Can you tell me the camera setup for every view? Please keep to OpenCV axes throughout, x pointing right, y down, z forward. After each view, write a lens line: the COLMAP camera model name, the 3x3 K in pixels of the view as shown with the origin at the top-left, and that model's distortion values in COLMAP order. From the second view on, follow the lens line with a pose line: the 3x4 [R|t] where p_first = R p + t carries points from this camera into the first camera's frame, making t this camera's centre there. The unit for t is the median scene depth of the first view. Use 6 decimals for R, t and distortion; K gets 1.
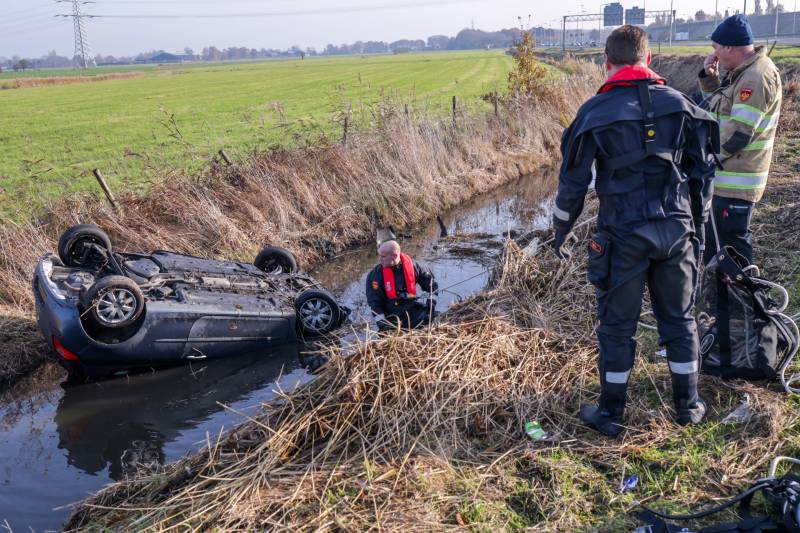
lens RADIAL K [[806.8, 0, 399.2], [0, 806.8, 266.4], [0, 0, 1]] dist [0.022812, 0.000000]
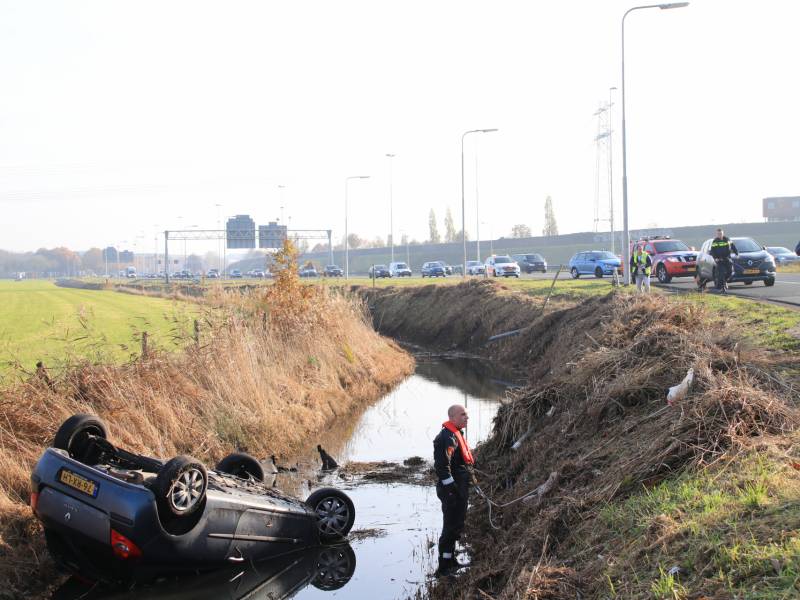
lens RADIAL K [[1359.3, 0, 404.8], [0, 1359.3, 317.0], [0, 0, 1]] dist [0.108271, 0.000000]
pose [[0.925032, 0.015070, 0.379591, -0.334073], [0.075124, 0.972224, -0.221670, 0.102810], [-0.372388, 0.233568, 0.898206, -0.234293]]
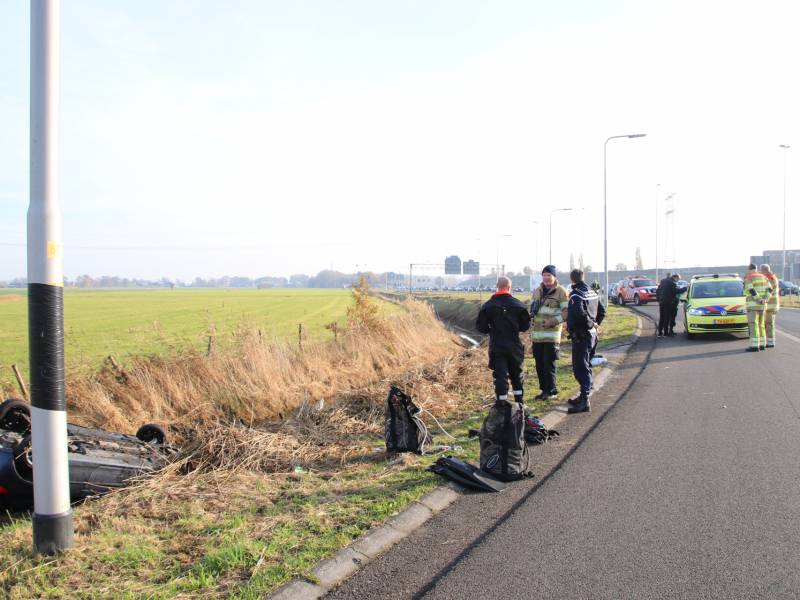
lens RADIAL K [[770.1, 0, 398.4], [0, 770.1, 306.8], [0, 0, 1]] dist [-0.122332, 0.000000]
pose [[0.983746, 0.043042, 0.174331, 0.012033], [-0.000658, 0.971704, -0.236201, 0.050898], [-0.179565, 0.232247, 0.955938, -0.193695]]
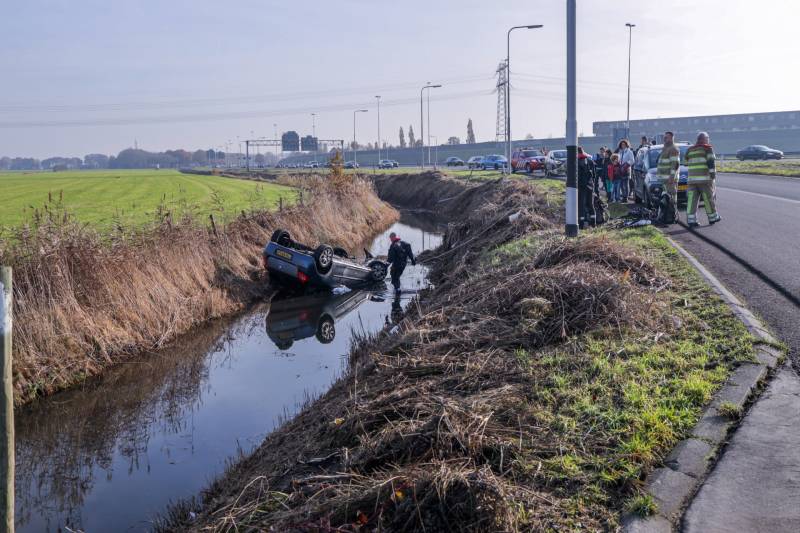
lens RADIAL K [[806.8, 0, 402.2], [0, 806.8, 266.3], [0, 0, 1]] dist [0.022812, 0.000000]
pose [[0.916343, -0.022026, 0.399787, -0.509127], [0.080011, 0.988420, -0.128935, 0.184801], [-0.392318, 0.150136, 0.907494, -0.557330]]
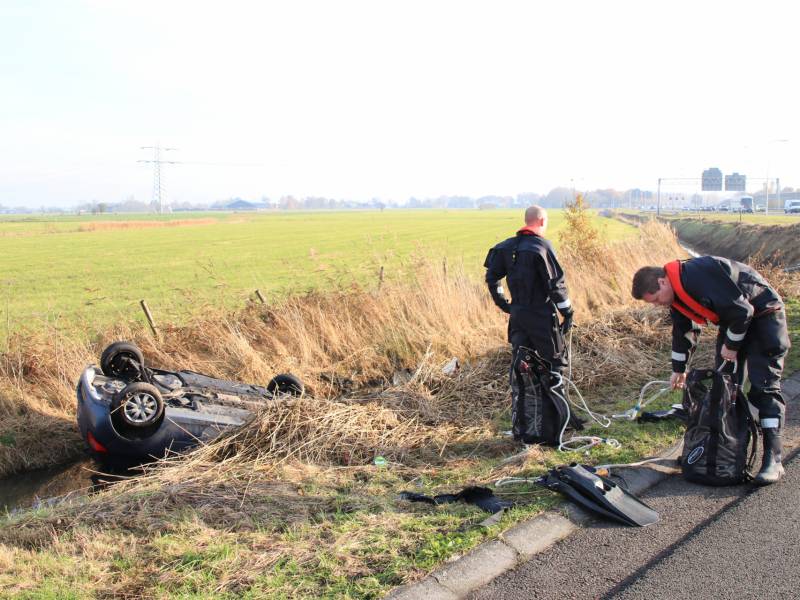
lens RADIAL K [[887.5, 0, 398.0], [0, 887.5, 306.6], [0, 0, 1]] dist [-0.085372, 0.000000]
pose [[0.994367, 0.048270, -0.094361, 0.066561], [-0.061570, 0.987727, -0.143542, 0.030392], [0.086274, 0.148543, 0.985135, -0.123283]]
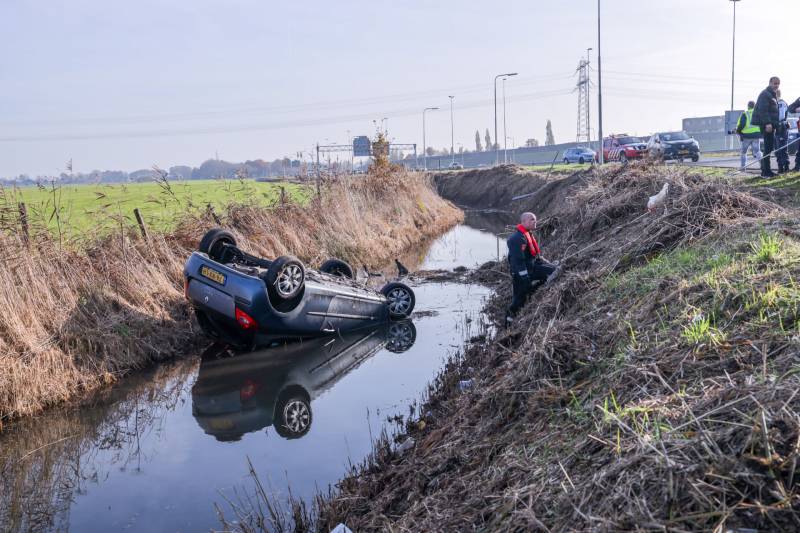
lens RADIAL K [[806.8, 0, 401.2], [0, 806.8, 265.1], [0, 0, 1]] dist [0.022812, 0.000000]
pose [[0.950895, -0.024404, 0.308549, -0.269629], [0.072896, 0.986502, -0.146629, 0.104382], [-0.300806, 0.161921, 0.939839, -0.102069]]
